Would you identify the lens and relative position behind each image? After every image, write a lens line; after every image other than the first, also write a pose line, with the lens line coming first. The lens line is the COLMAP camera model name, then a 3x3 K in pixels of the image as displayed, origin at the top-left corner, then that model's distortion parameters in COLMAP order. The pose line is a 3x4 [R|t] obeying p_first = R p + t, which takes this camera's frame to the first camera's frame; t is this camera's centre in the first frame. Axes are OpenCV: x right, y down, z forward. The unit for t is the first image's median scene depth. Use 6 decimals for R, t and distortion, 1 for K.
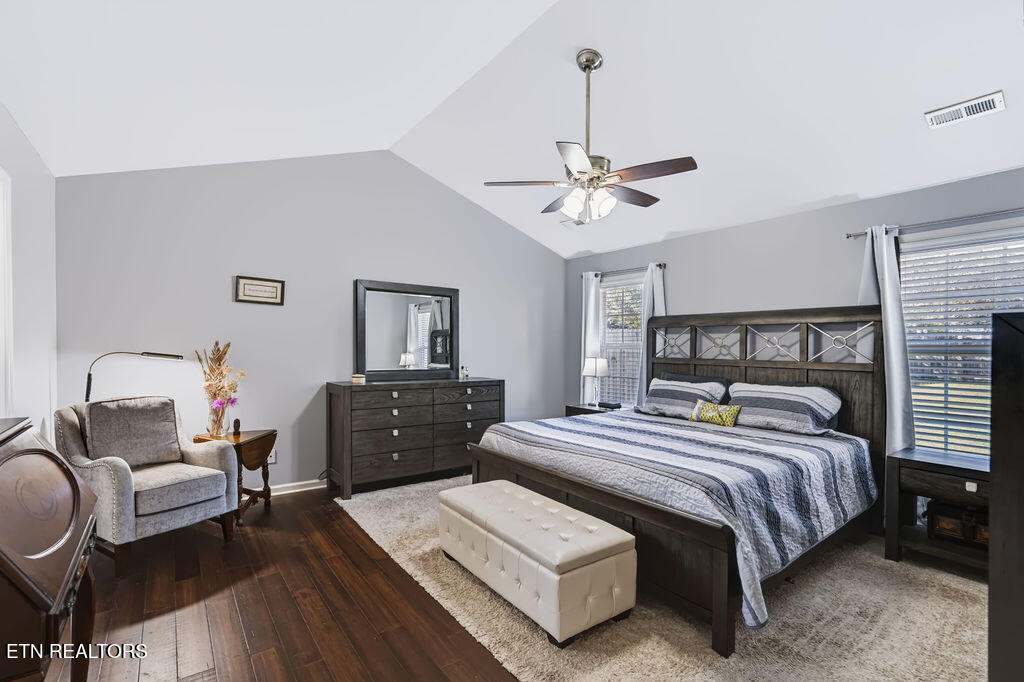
lens RADIAL K [[481.9, 0, 528.0], [0, 481.9, 341.2], [0, 0, 1]] dist [0.000288, 0.000759]
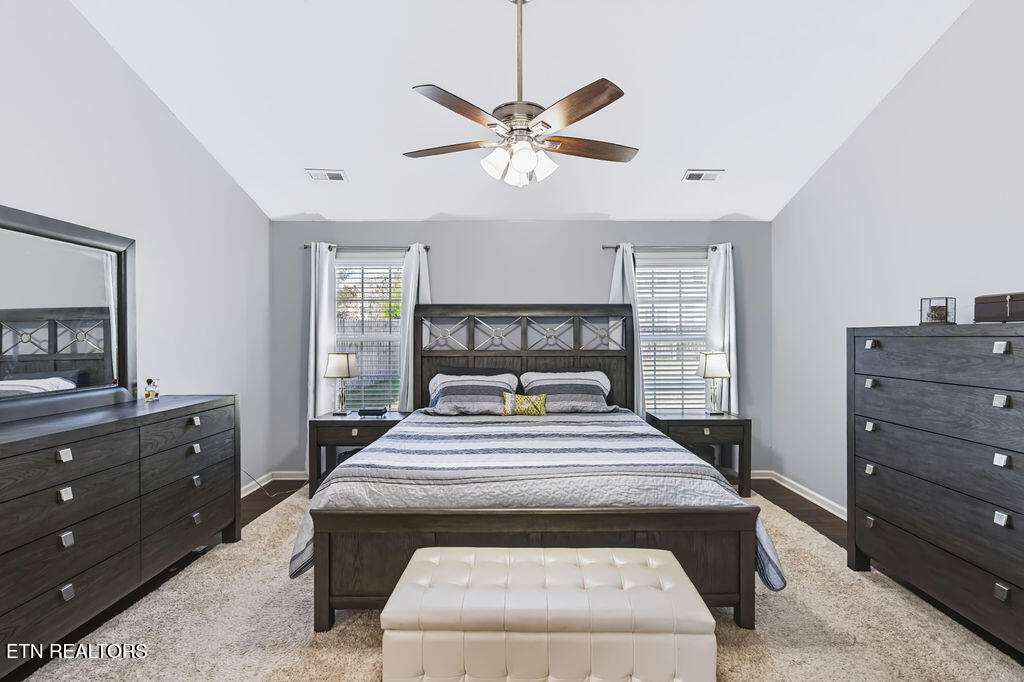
lens RADIAL K [[461.7, 0, 517.3], [0, 461.7, 329.1], [0, 0, 1]] dist [-0.011808, 0.000478]
pose [[0.598112, 0.002237, 0.801409, -0.376258], [0.000277, 0.999995, -0.002998, -0.004036], [-0.801412, 0.002015, 0.598109, 0.423616]]
